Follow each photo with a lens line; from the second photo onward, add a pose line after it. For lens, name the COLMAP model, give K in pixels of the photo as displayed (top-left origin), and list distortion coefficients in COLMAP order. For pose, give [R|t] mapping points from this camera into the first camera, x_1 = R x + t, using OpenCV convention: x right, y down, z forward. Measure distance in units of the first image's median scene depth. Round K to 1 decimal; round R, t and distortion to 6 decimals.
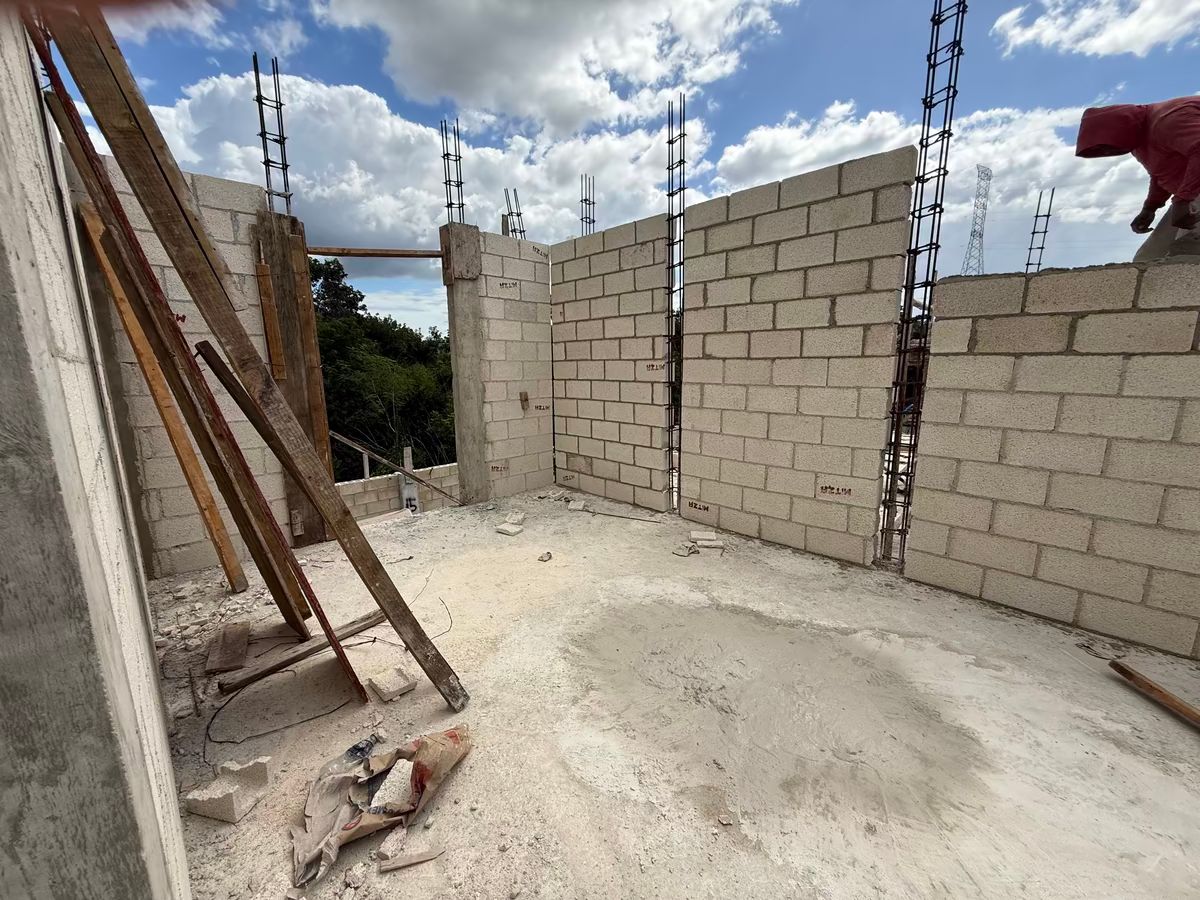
lens RADIAL K [[481.9, 0, 597.8], [0, 481.9, 449.1], [0, 0, 1]] dist [0.005691, -0.000815]
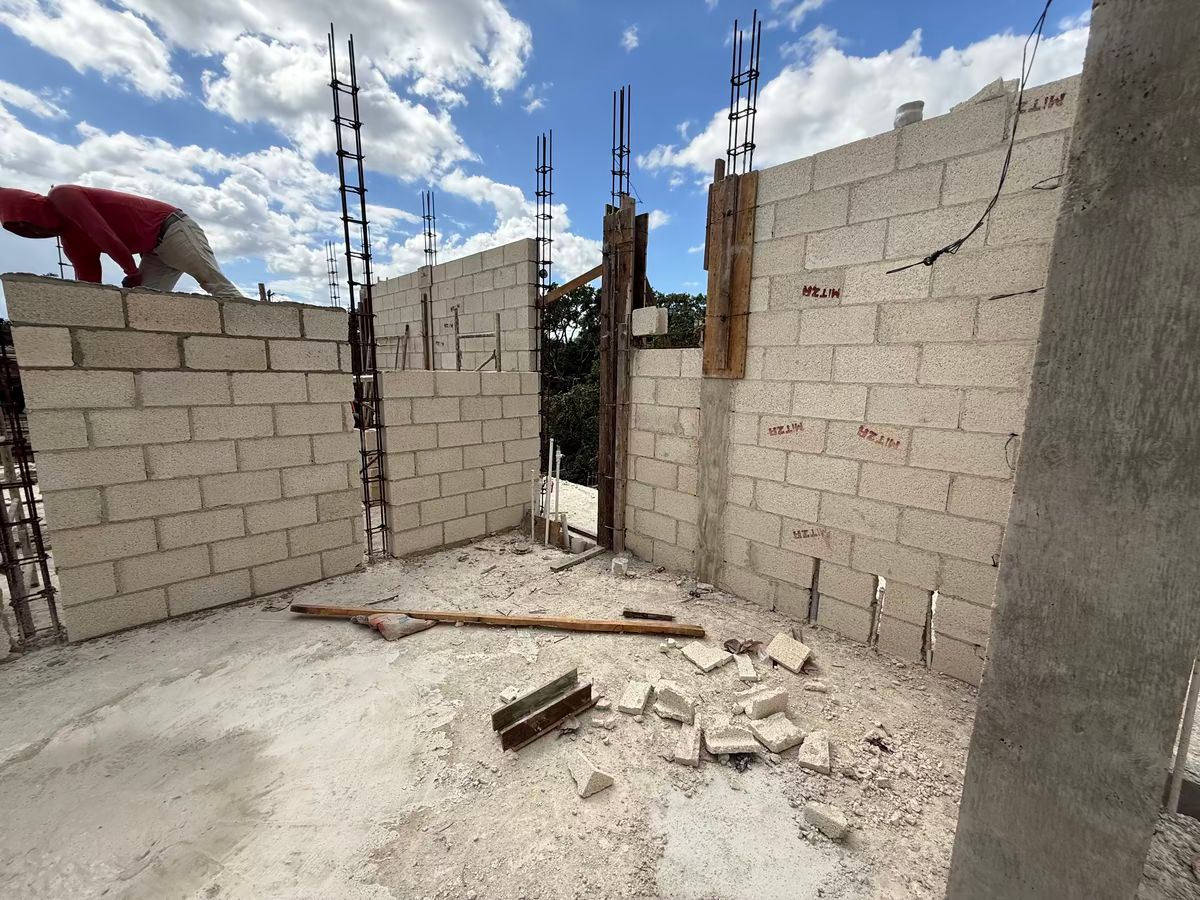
lens RADIAL K [[481.9, 0, 597.8], [0, 481.9, 449.1], [0, 0, 1]] dist [0.005691, -0.000815]
pose [[0.007752, -0.159829, 0.987114, -0.128046], [0.167006, 0.973487, 0.156310, -0.036031], [-0.985925, 0.163642, 0.034239, 0.064444]]
